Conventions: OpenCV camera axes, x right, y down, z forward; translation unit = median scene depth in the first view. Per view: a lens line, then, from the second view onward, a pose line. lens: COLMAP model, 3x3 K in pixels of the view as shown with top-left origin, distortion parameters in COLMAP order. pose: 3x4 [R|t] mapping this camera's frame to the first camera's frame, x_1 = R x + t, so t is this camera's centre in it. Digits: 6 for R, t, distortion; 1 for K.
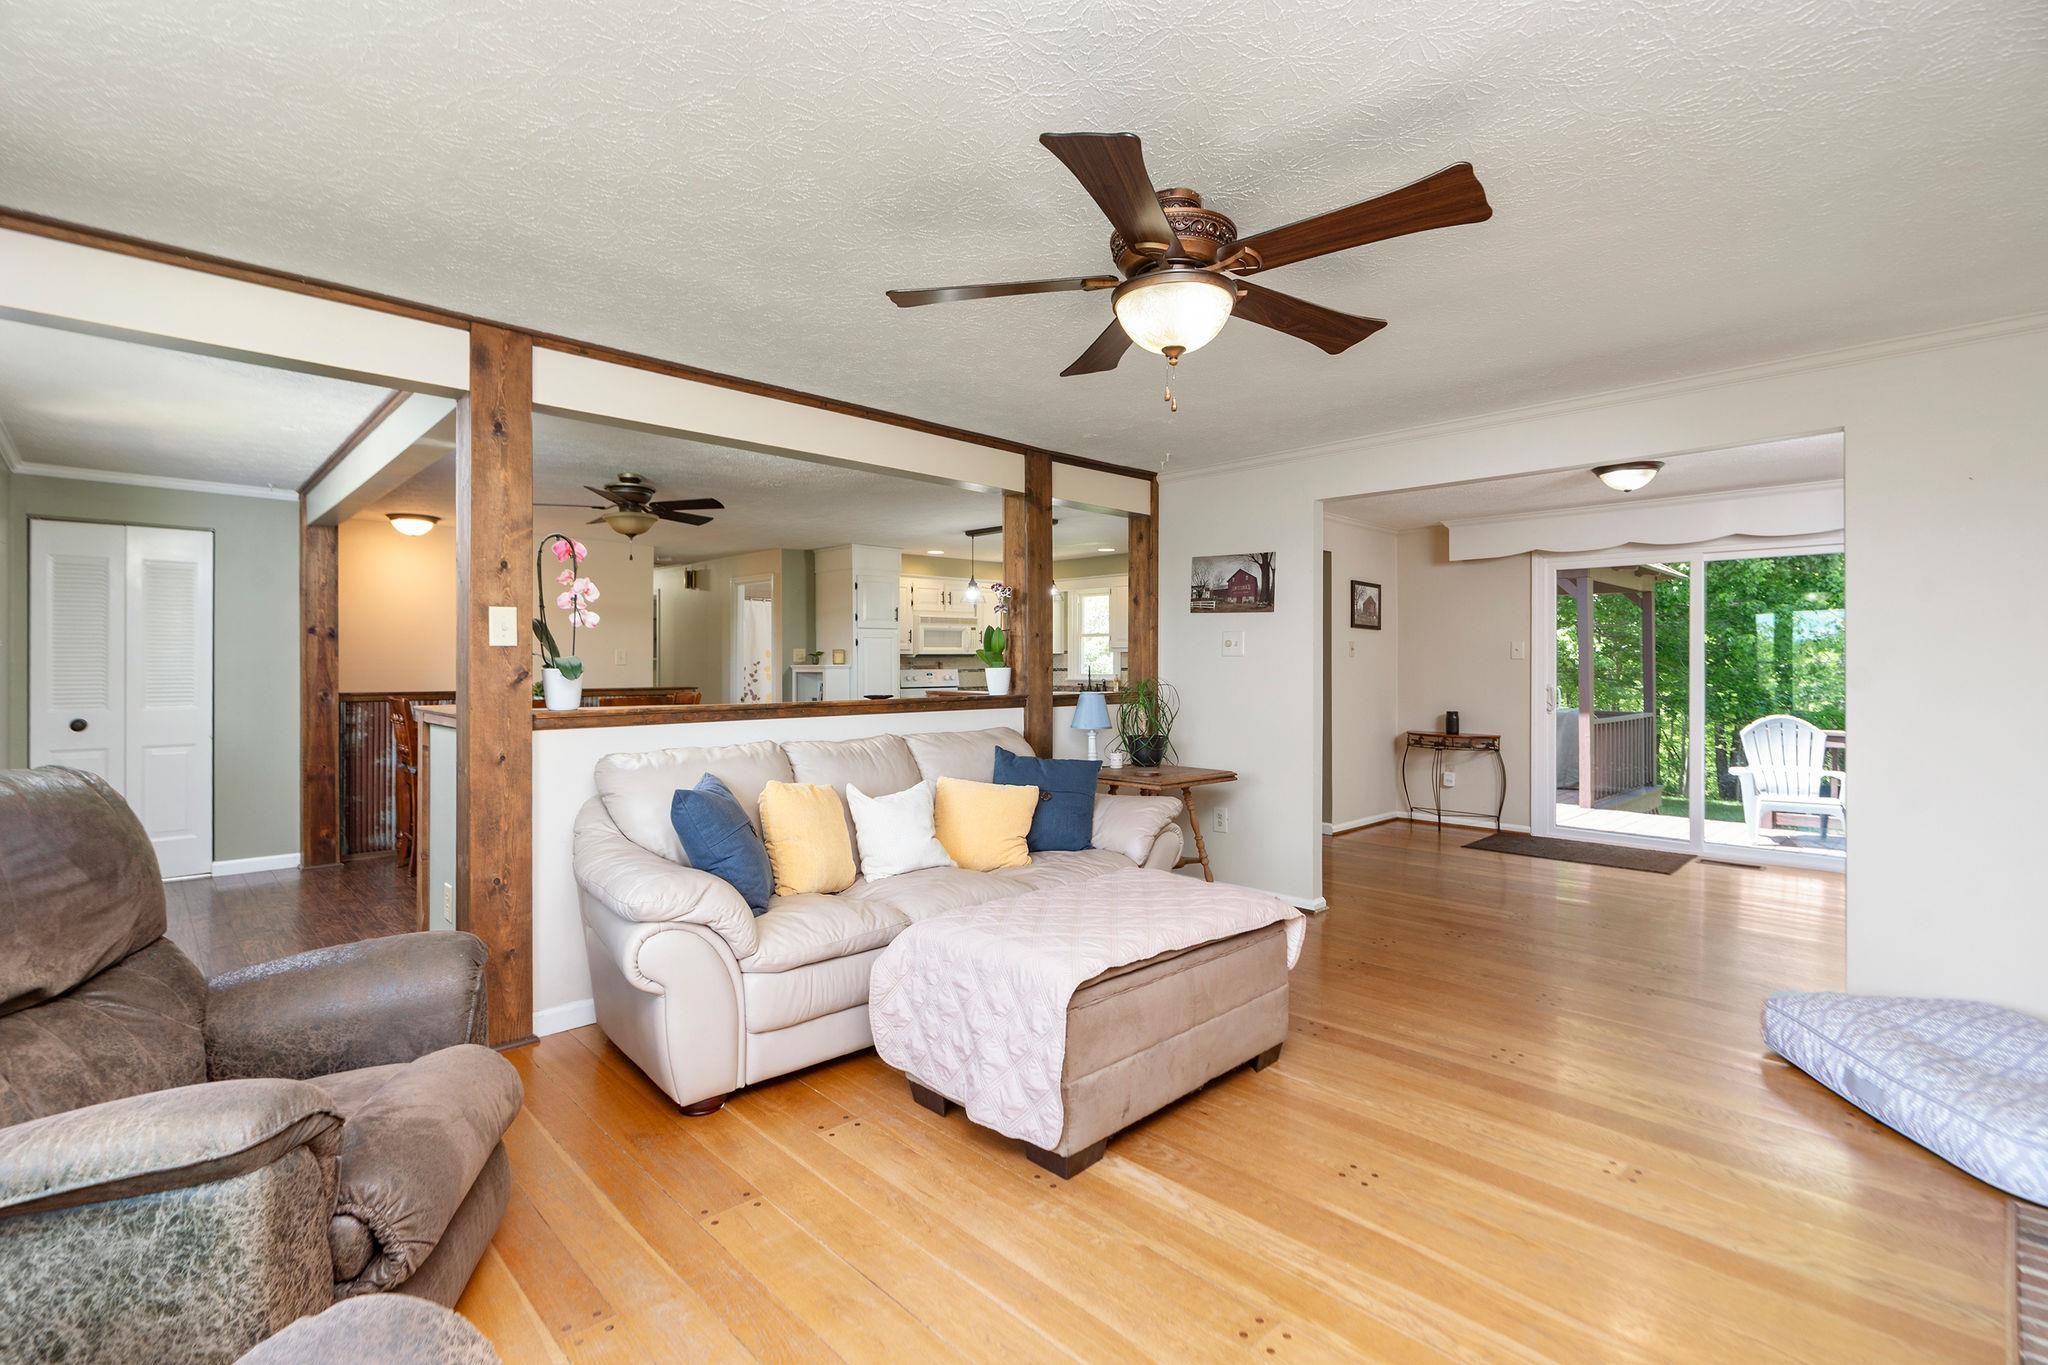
lens RADIAL K [[944.8, 0, 1020.4], [0, 944.8, 670.4], [0, 0, 1]] dist [-0.001228, -0.000308]
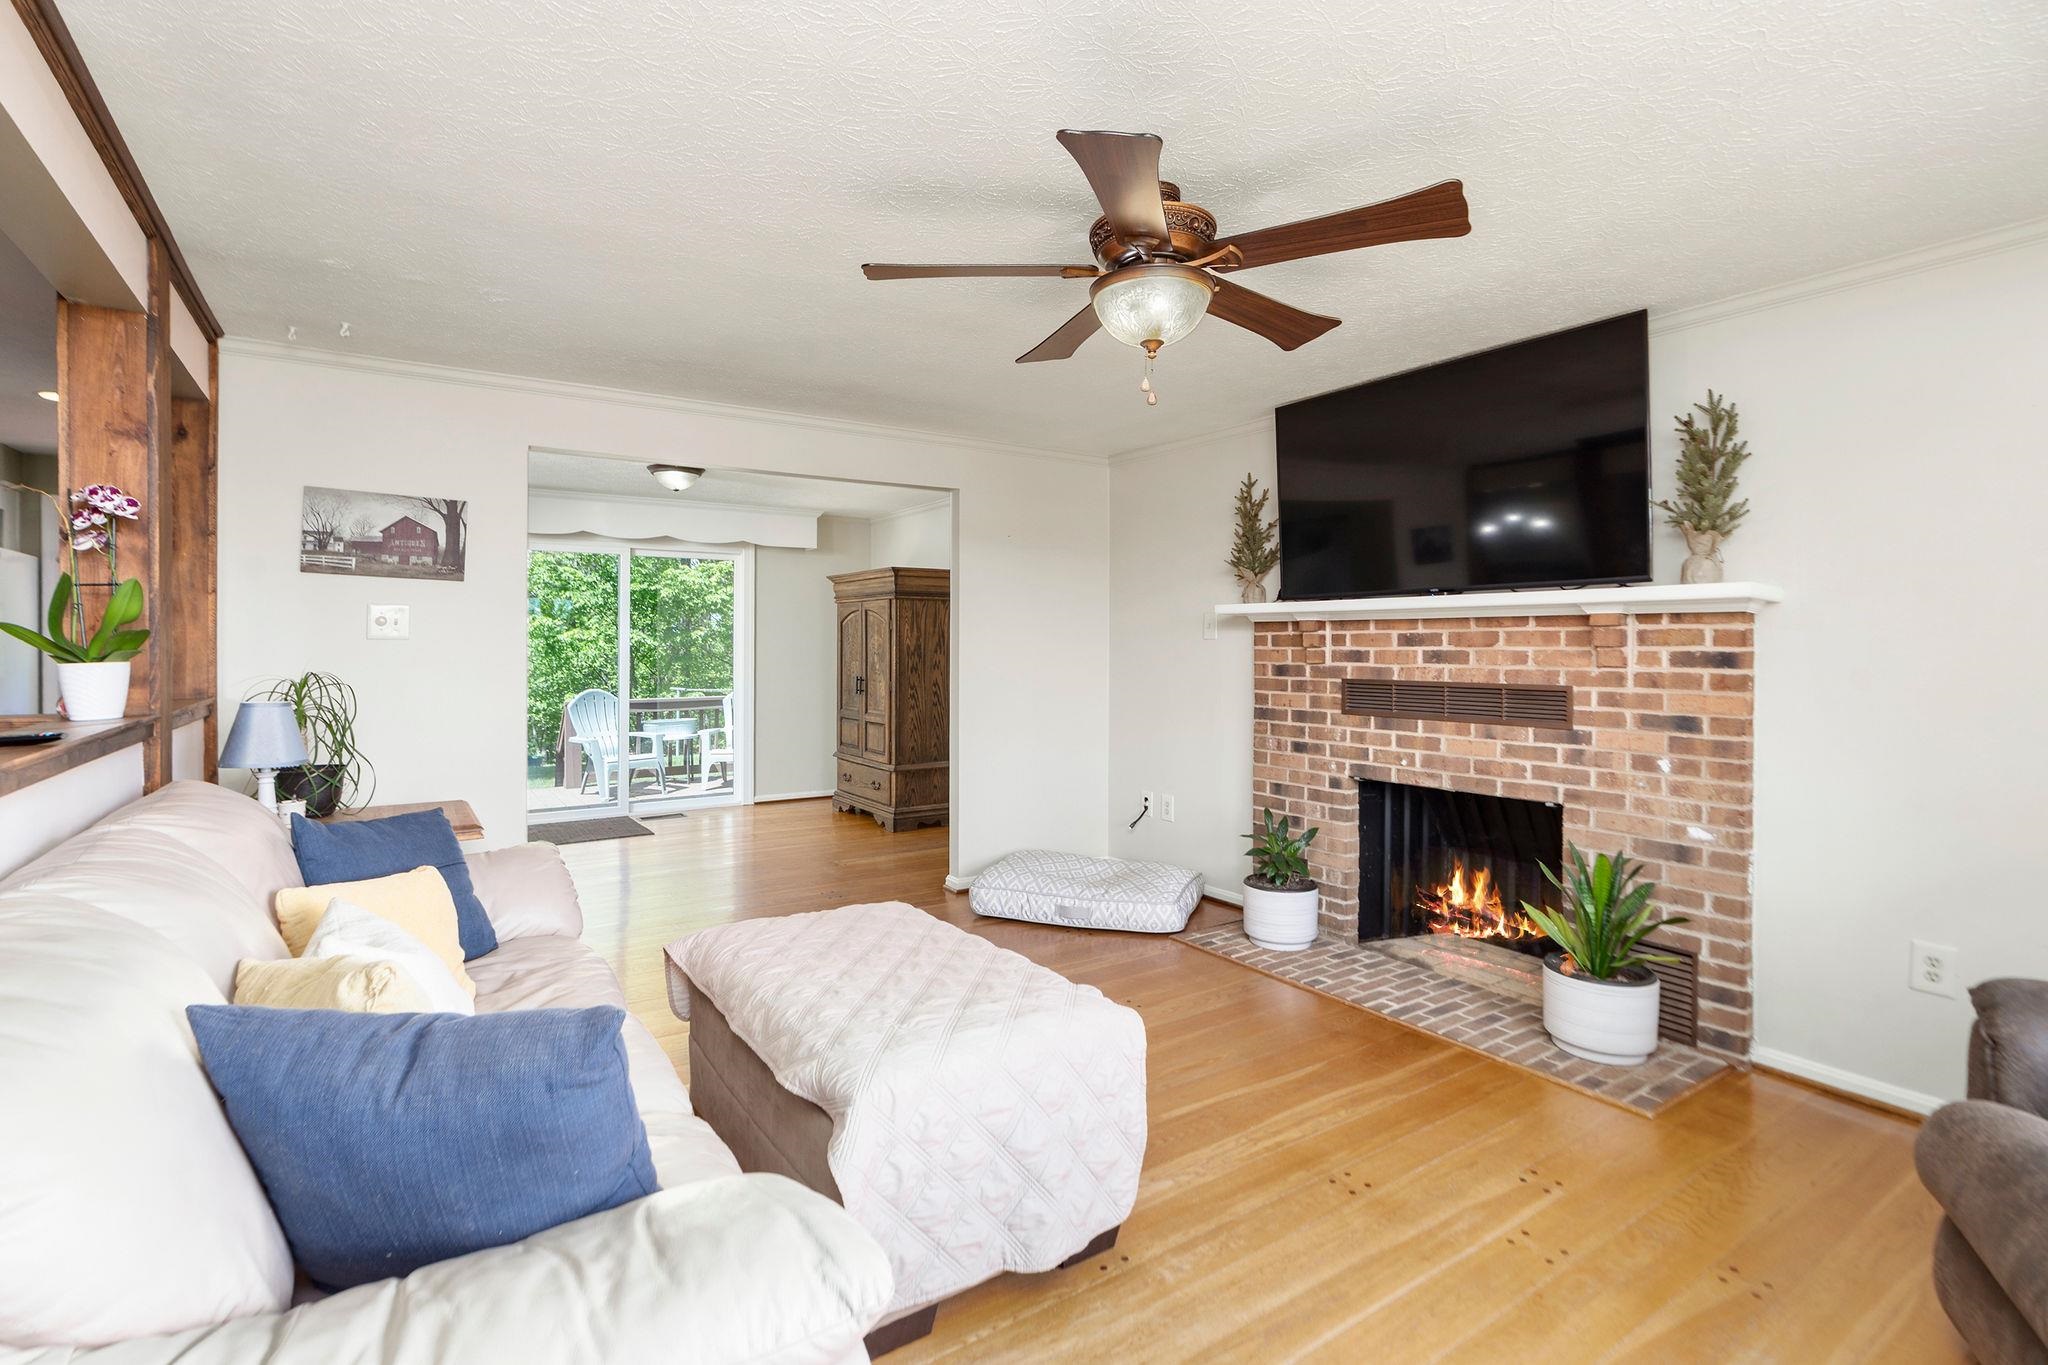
lens RADIAL K [[944.8, 0, 1005.1], [0, 944.8, 643.7], [0, 0, 1]] dist [-0.001228, -0.000308]
pose [[0.186151, -0.001663, 0.982520, -0.365367], [0.002214, 0.999997, 0.001273, -0.011165], [-0.982519, 0.001938, 0.186155, 0.408485]]
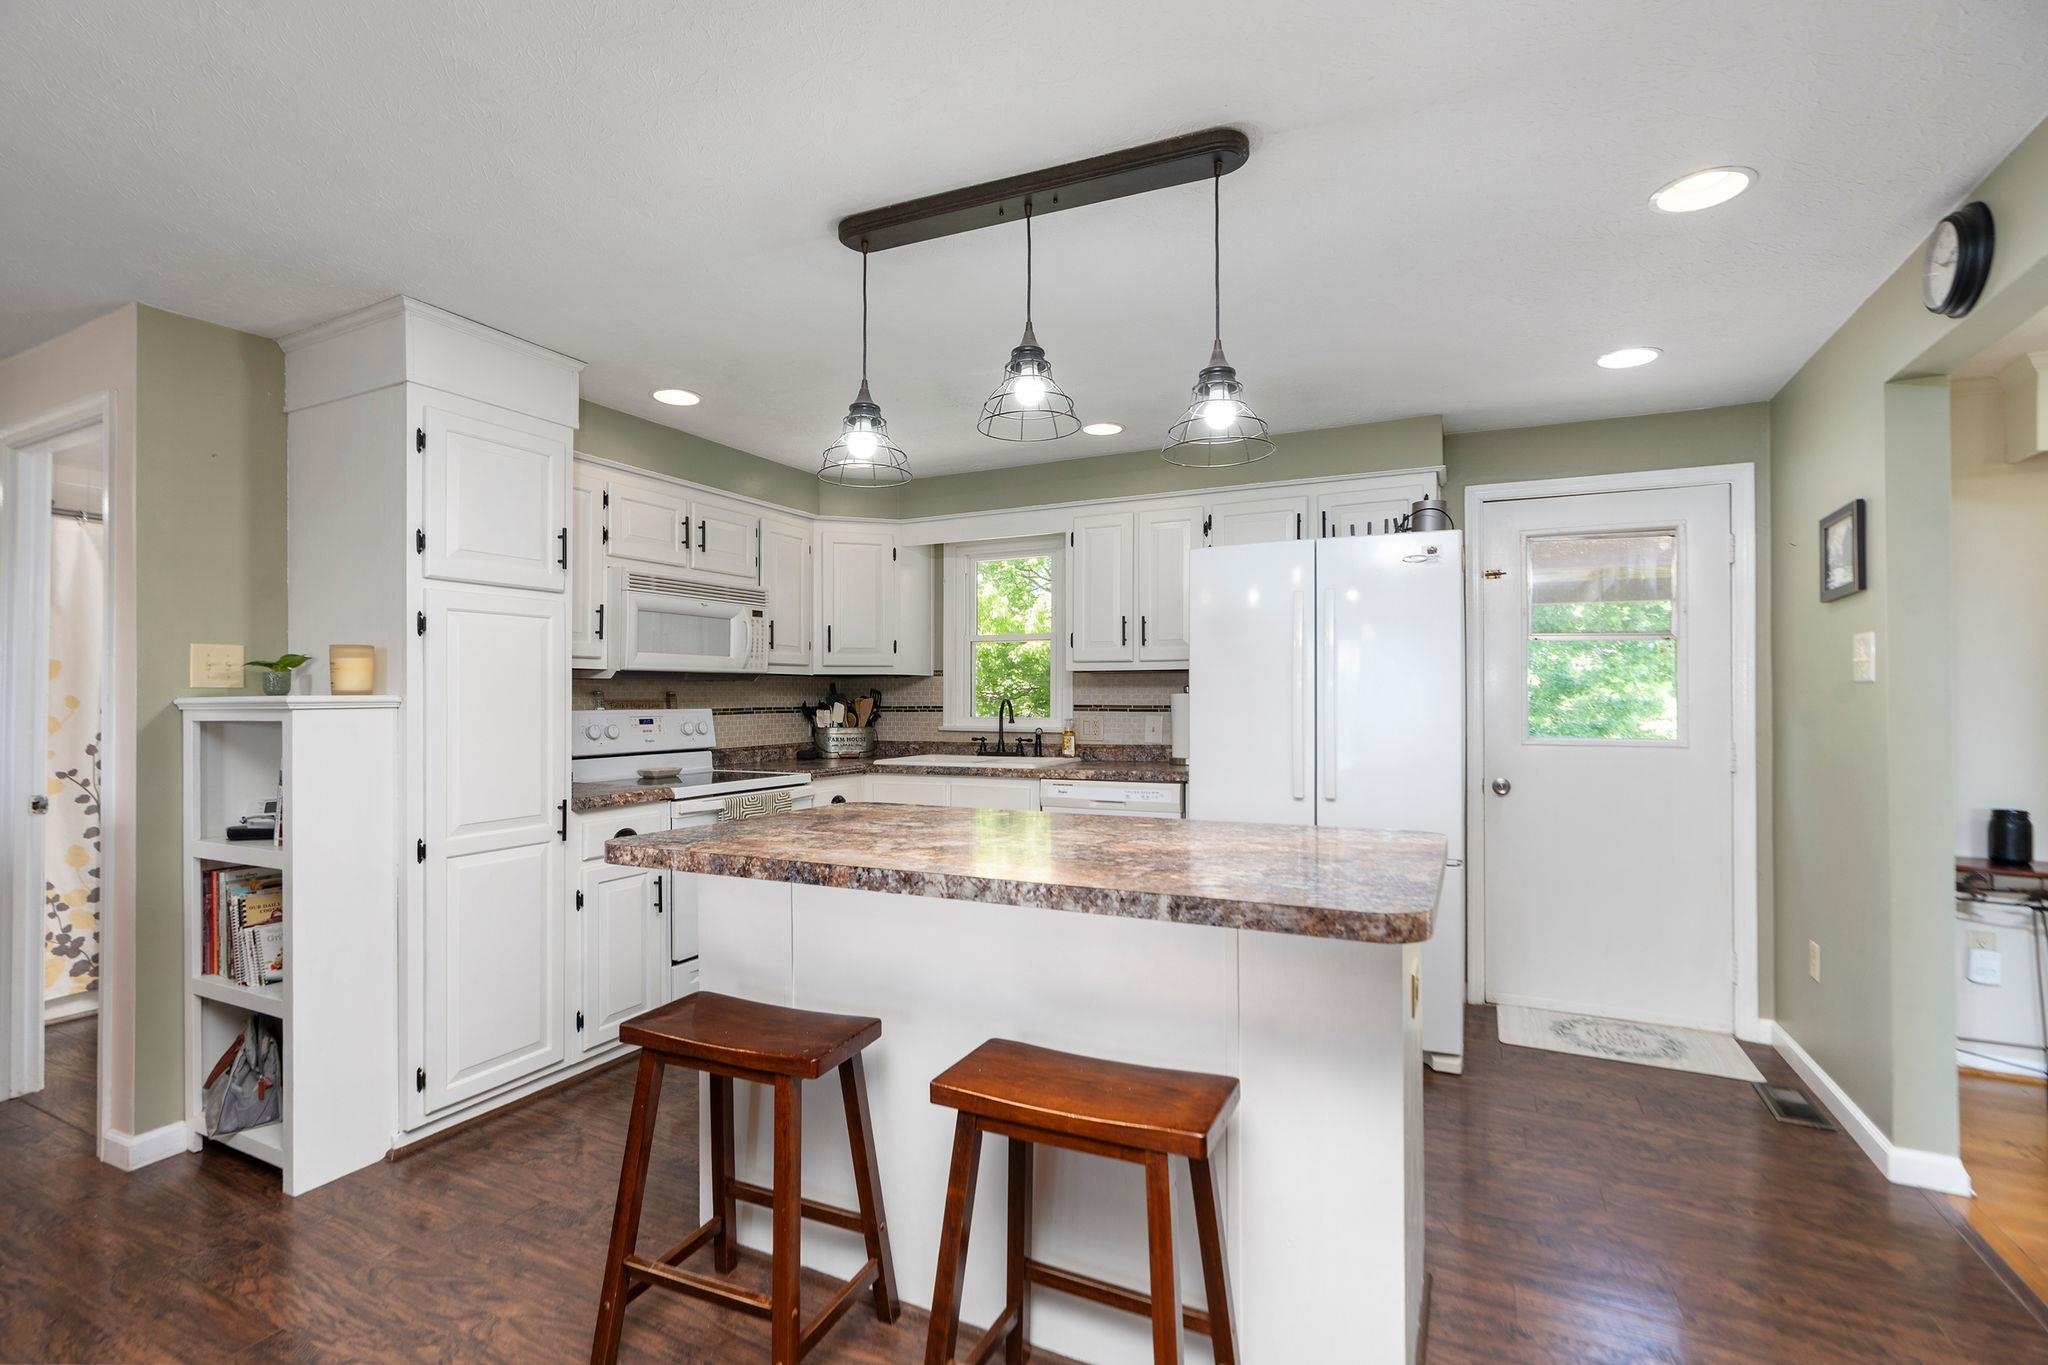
lens RADIAL K [[944.8, 0, 1024.4], [0, 944.8, 686.2], [0, 0, 1]] dist [-0.001228, -0.000308]
pose [[0.941864, 0.007399, 0.335913, -0.149059], [-0.002443, 0.999882, -0.015174, -0.009129], [-0.335986, 0.013471, 0.941771, 1.052644]]
